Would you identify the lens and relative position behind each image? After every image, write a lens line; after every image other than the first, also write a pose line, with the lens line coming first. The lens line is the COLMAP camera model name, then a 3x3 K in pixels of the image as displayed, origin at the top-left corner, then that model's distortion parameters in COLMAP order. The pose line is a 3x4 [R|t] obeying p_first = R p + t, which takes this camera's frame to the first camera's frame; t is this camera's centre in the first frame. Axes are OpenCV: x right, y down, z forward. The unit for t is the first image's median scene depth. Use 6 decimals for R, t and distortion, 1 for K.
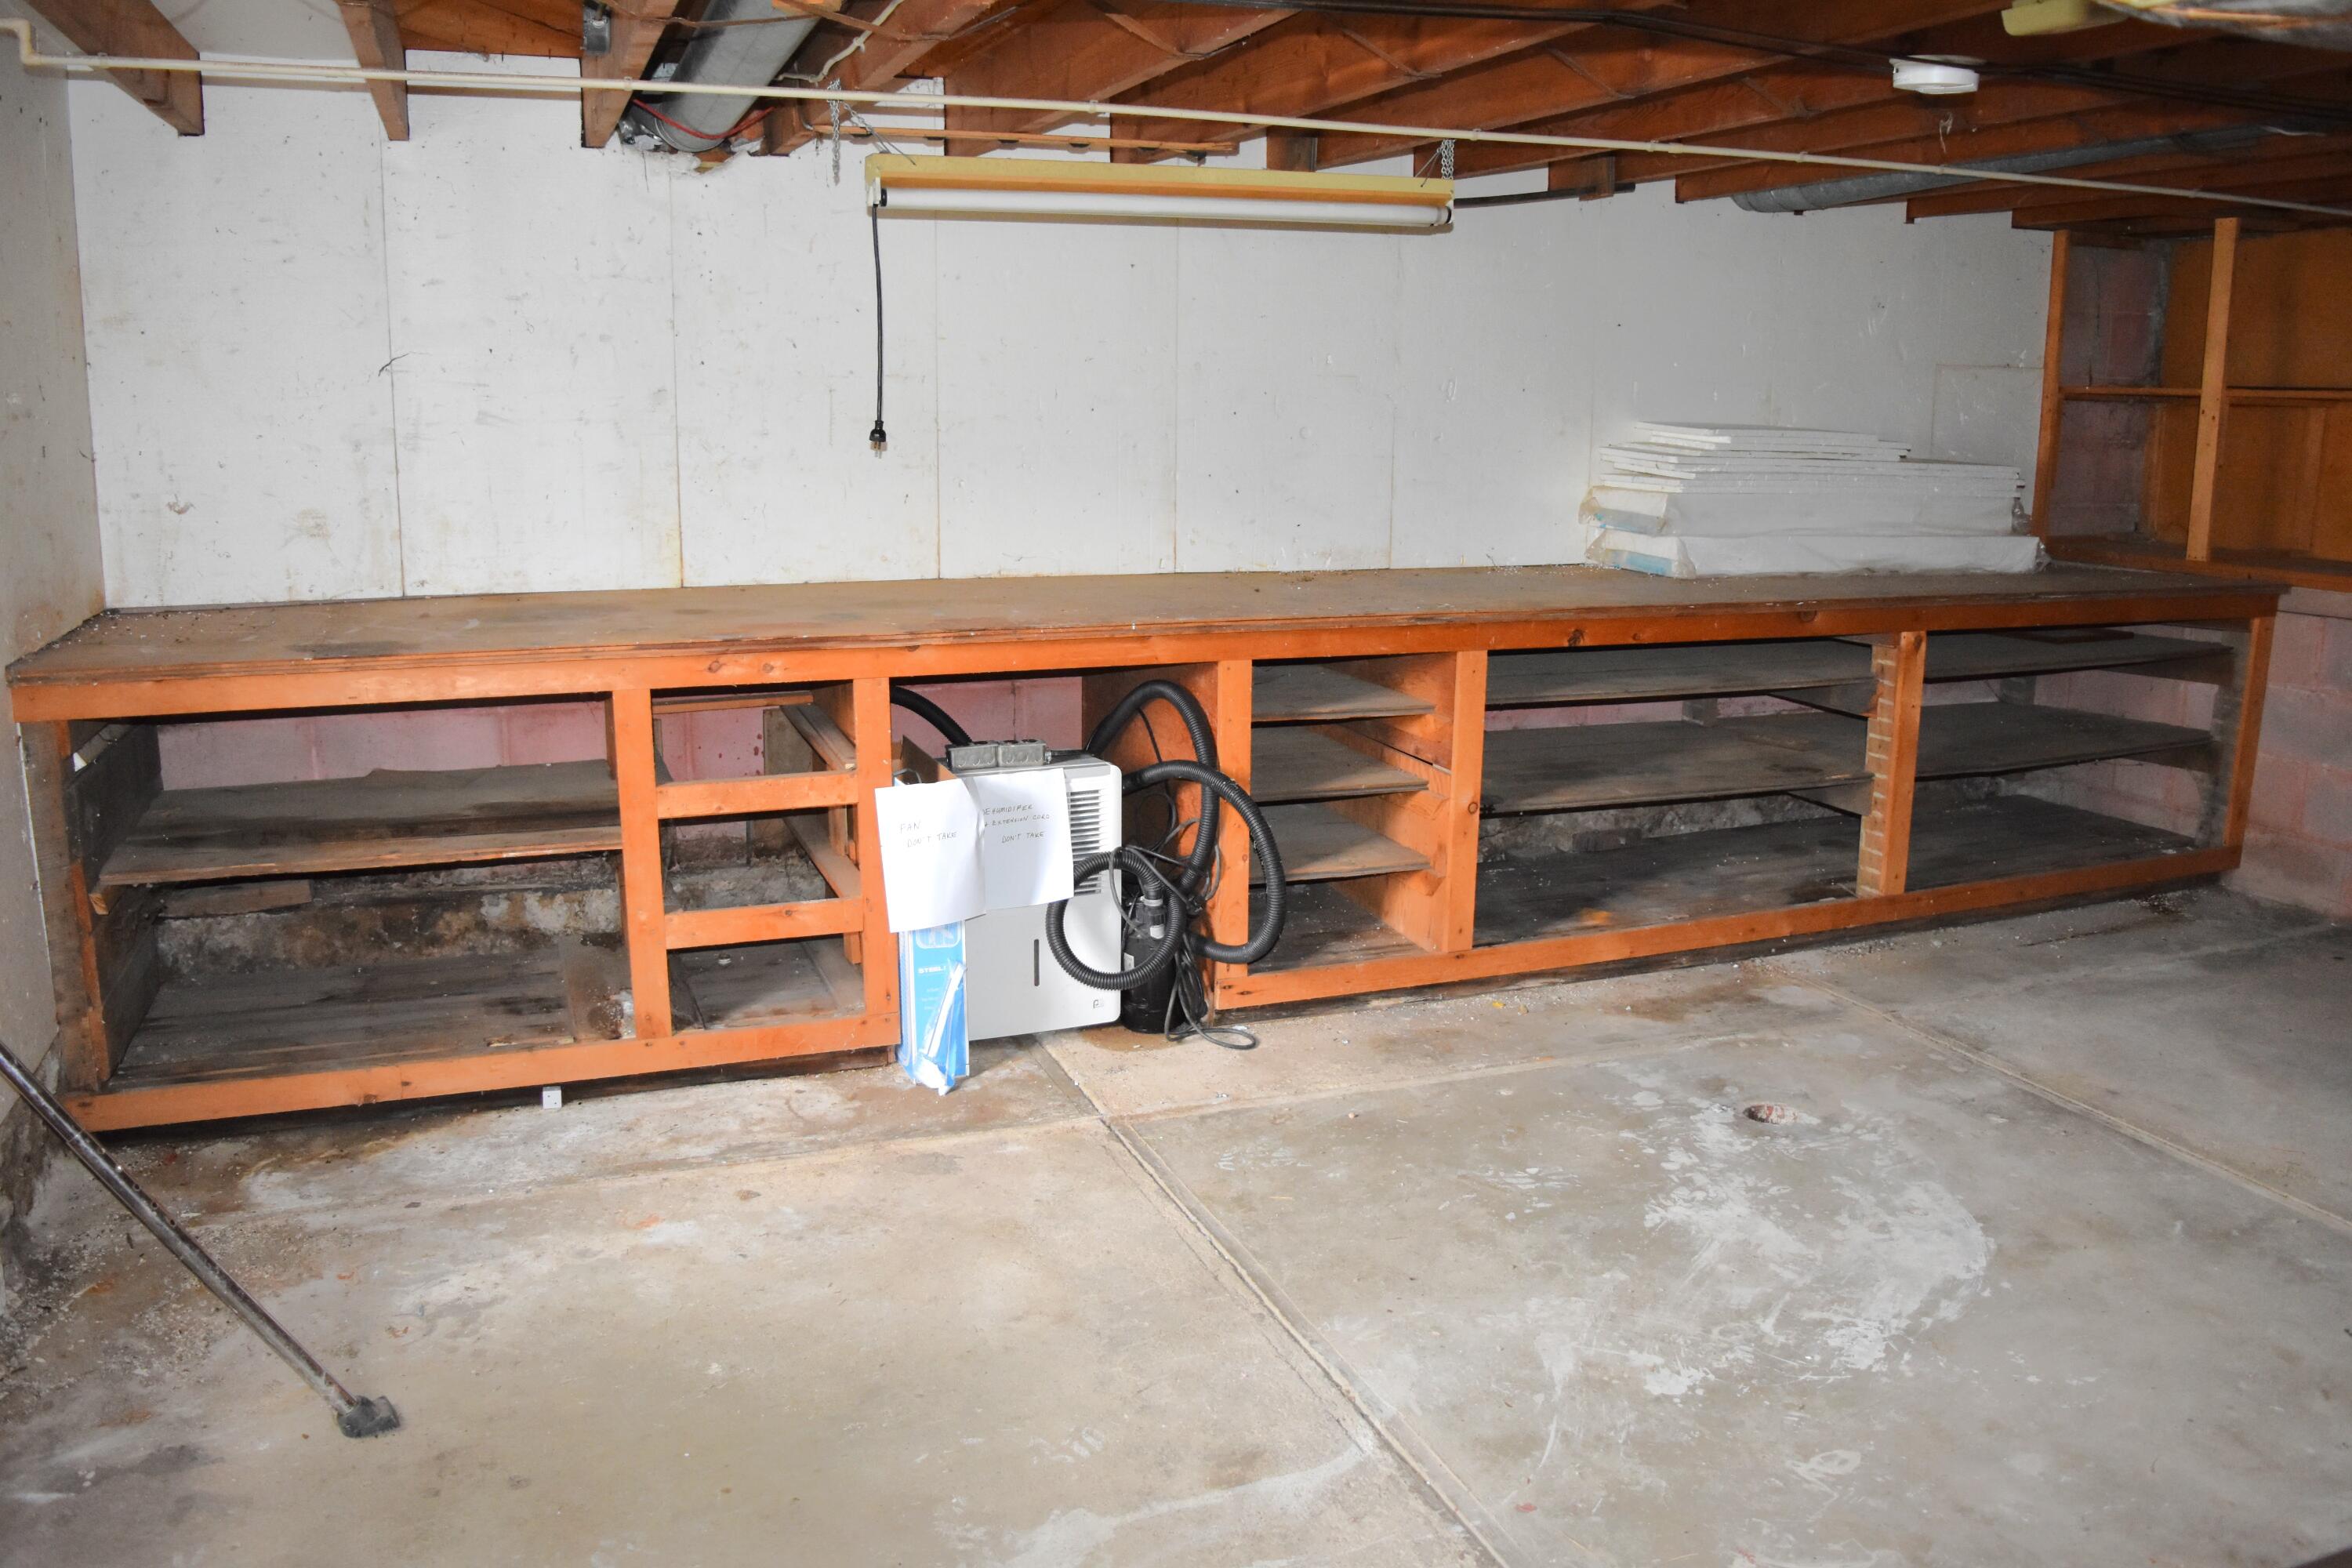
lens RADIAL K [[1846.5, 0, 1185.7], [0, 1846.5, 786.7], [0, 0, 1]] dist [-0.097726, 0.023916]
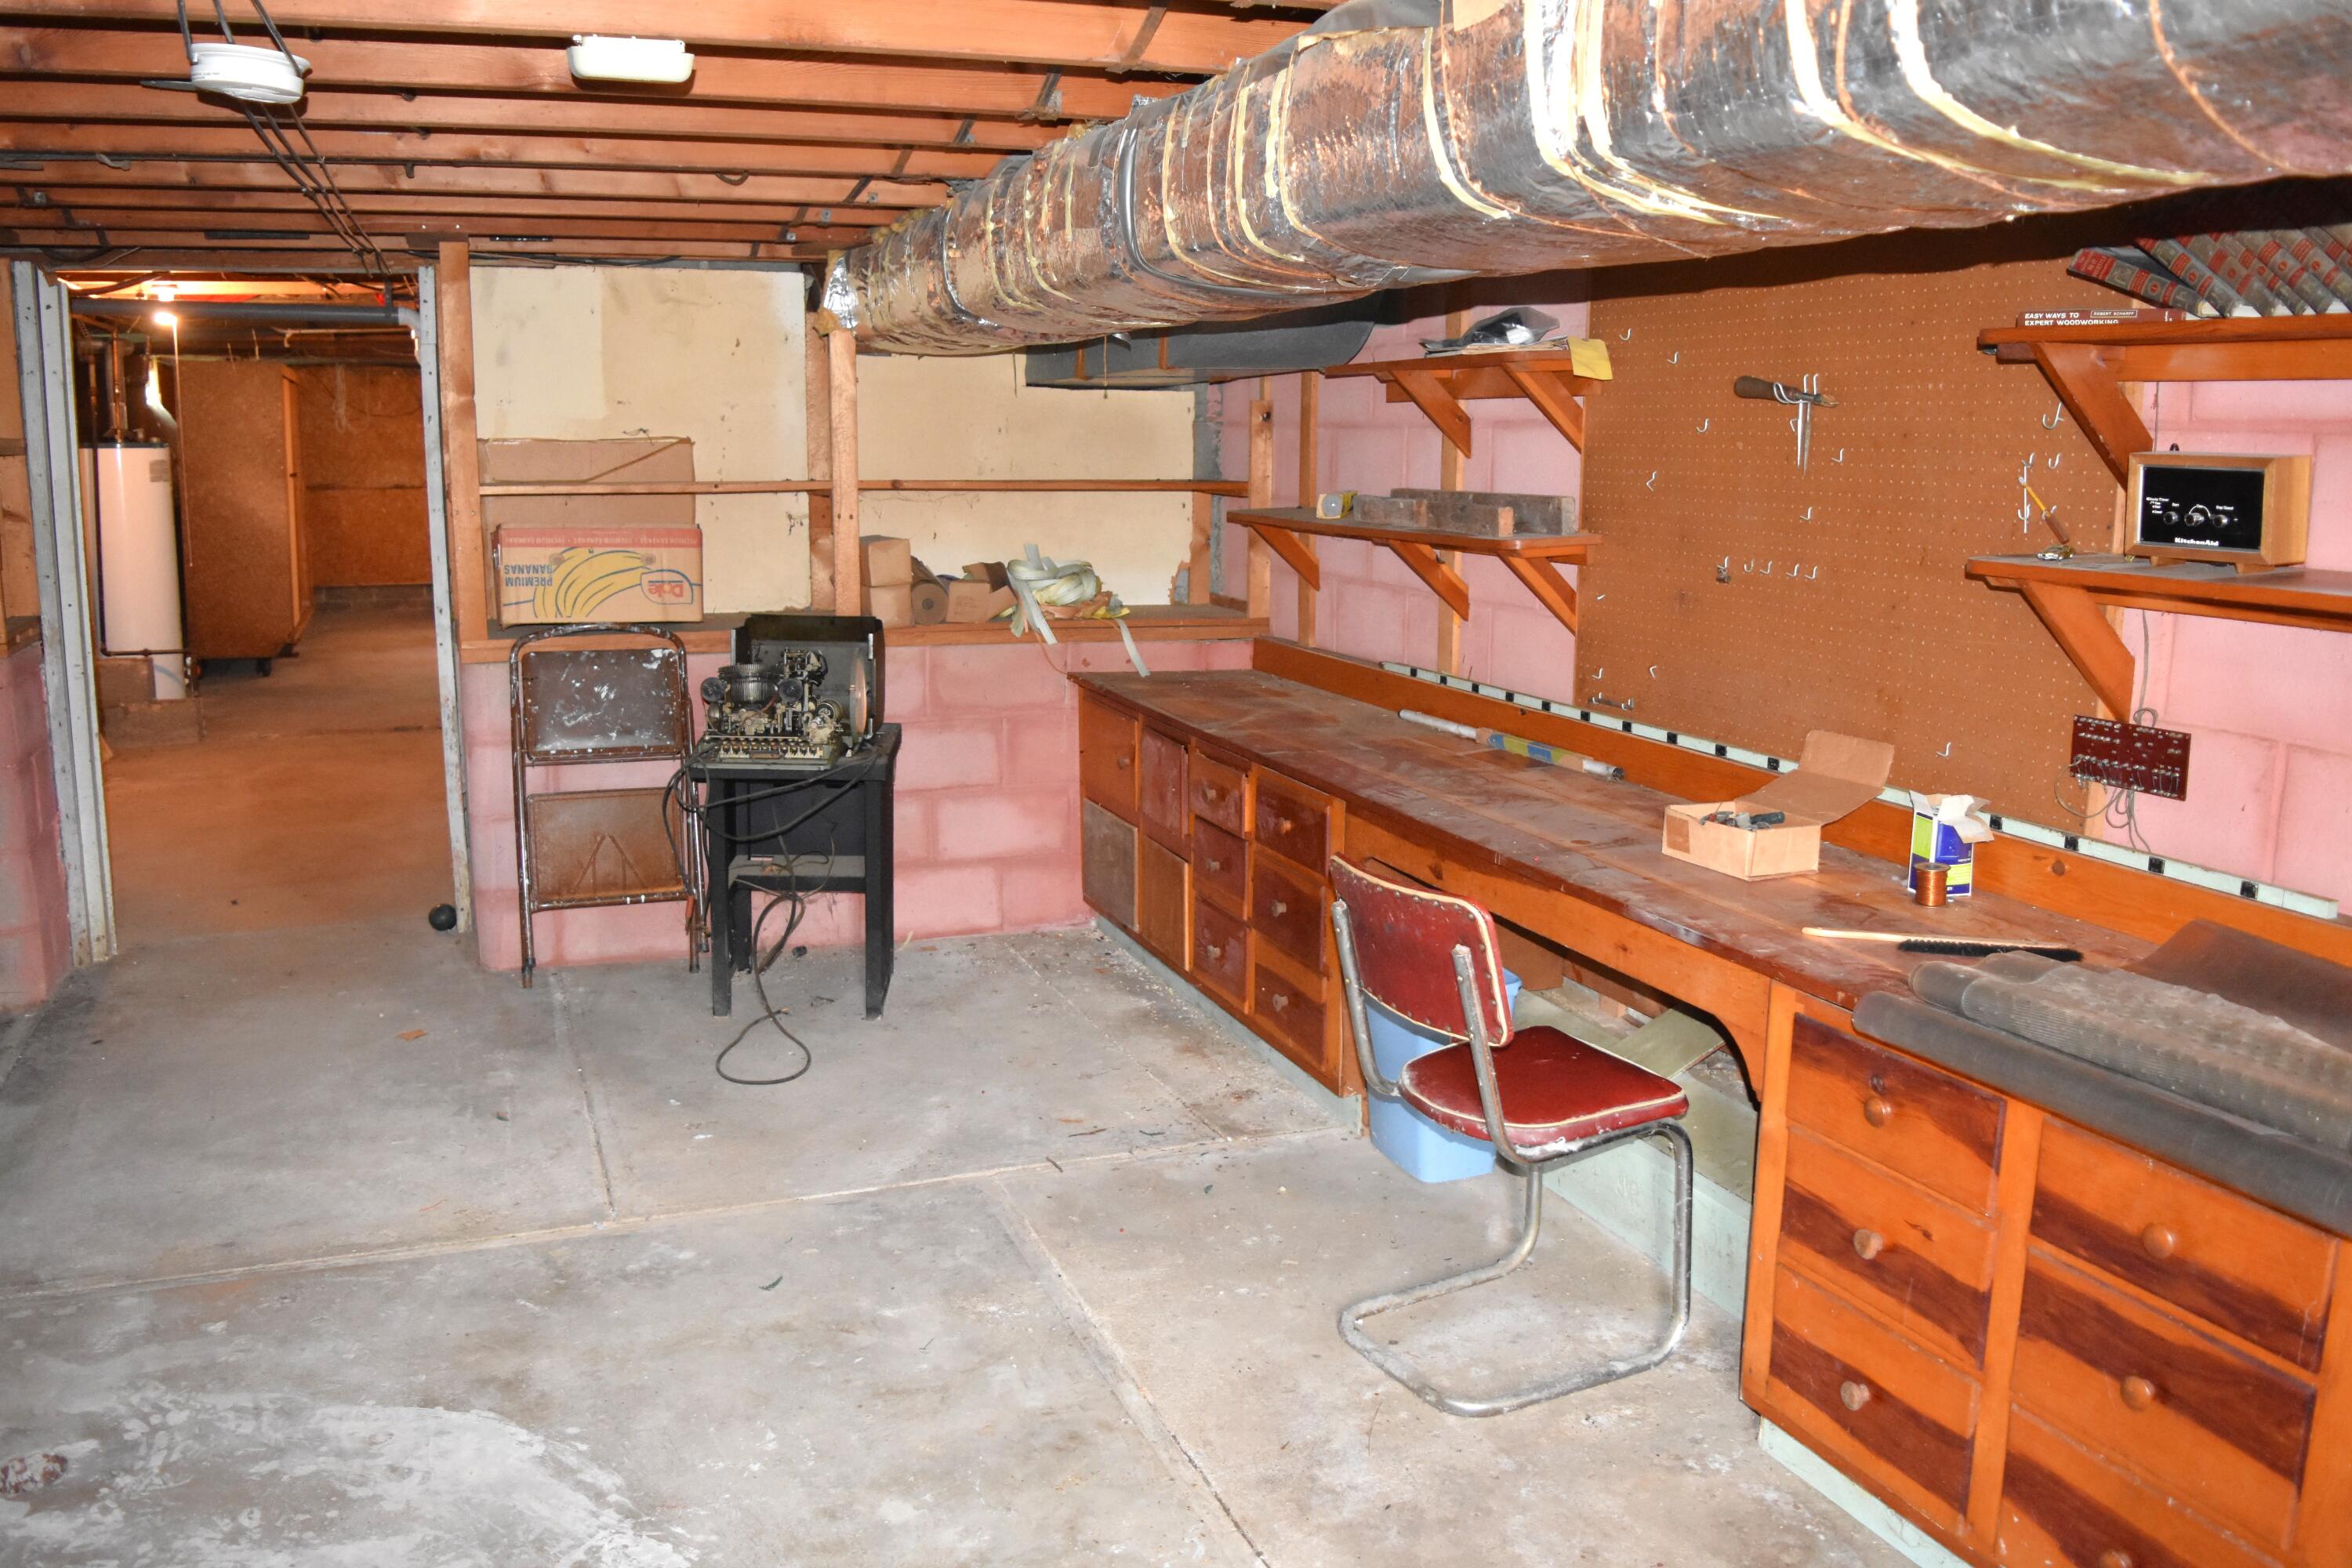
lens RADIAL K [[1846.5, 0, 1168.7], [0, 1846.5, 781.9], [0, 0, 1]] dist [-0.097726, 0.023916]
pose [[-0.001727, -0.191616, 0.981469, -0.262333], [0.199151, 0.961744, 0.188115, -0.105104], [-0.979967, 0.195785, 0.036499, 0.404133]]
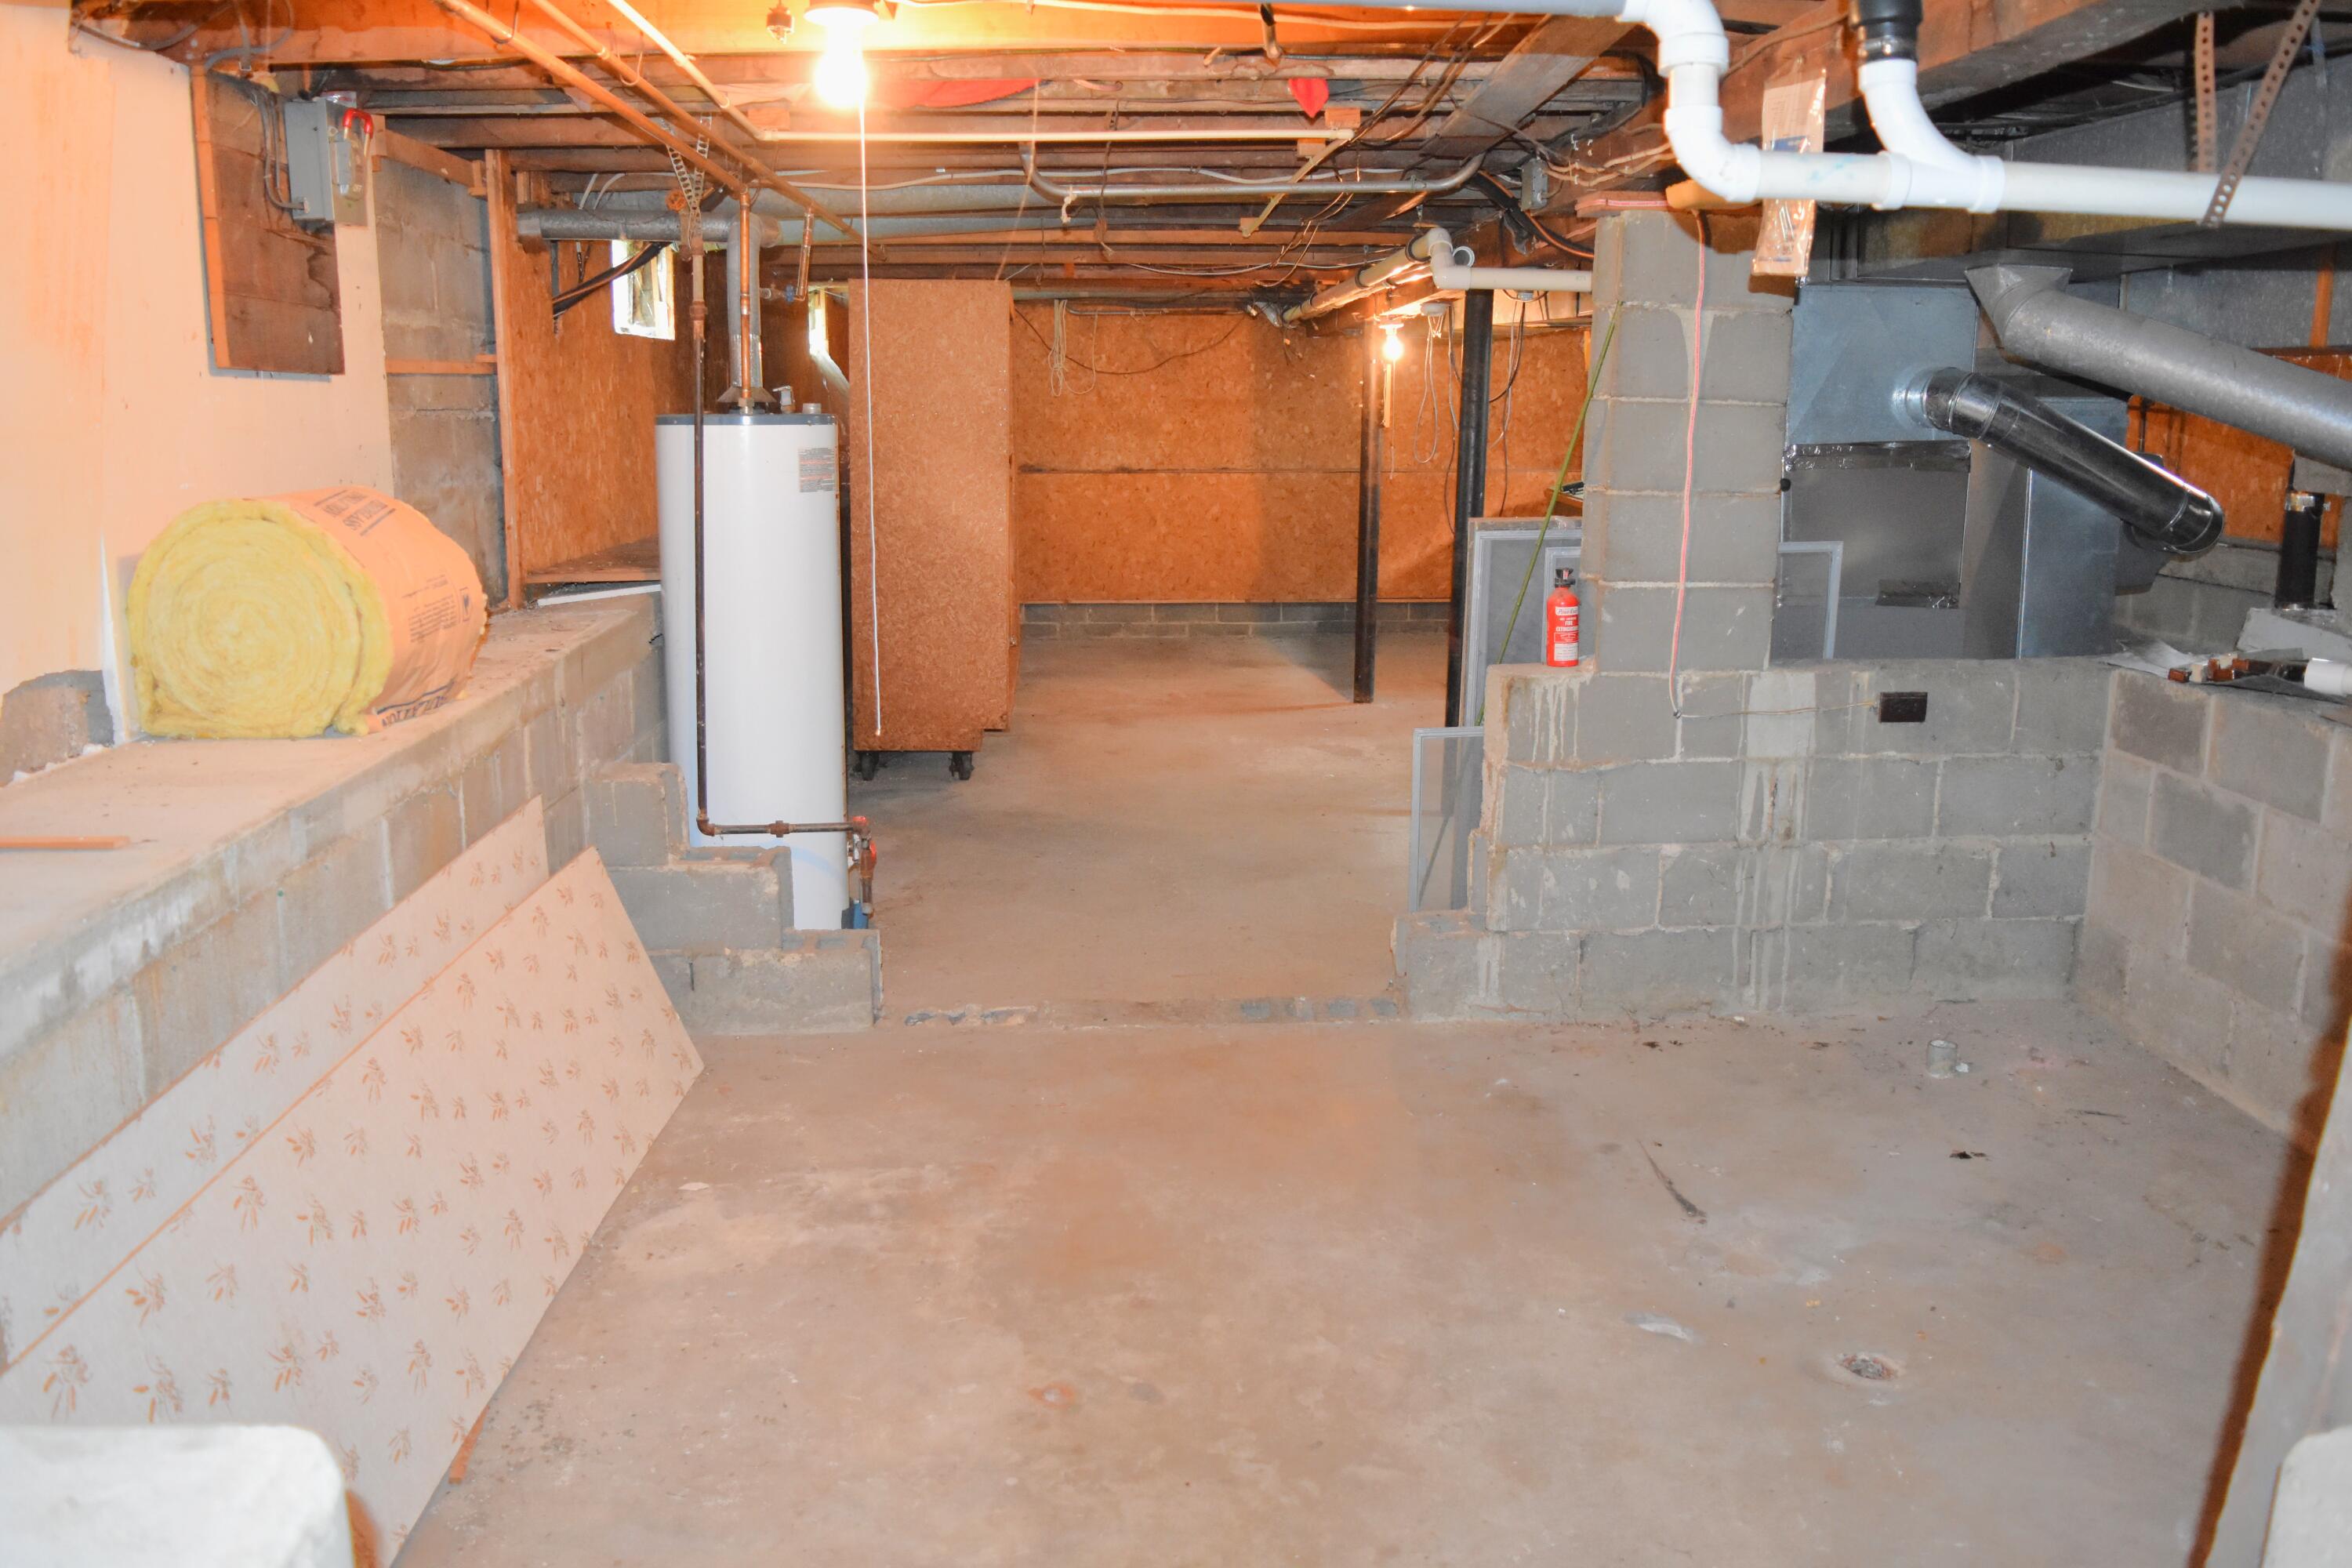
lens RADIAL K [[1846.5, 0, 1175.1], [0, 1846.5, 787.5], [0, 0, 1]] dist [-0.097726, 0.023916]
pose [[0.315037, -0.202717, 0.927177, 0.733875], [0.194596, 0.969964, 0.145952, -0.214941], [-0.928916, 0.134444, 0.345023, 0.938979]]
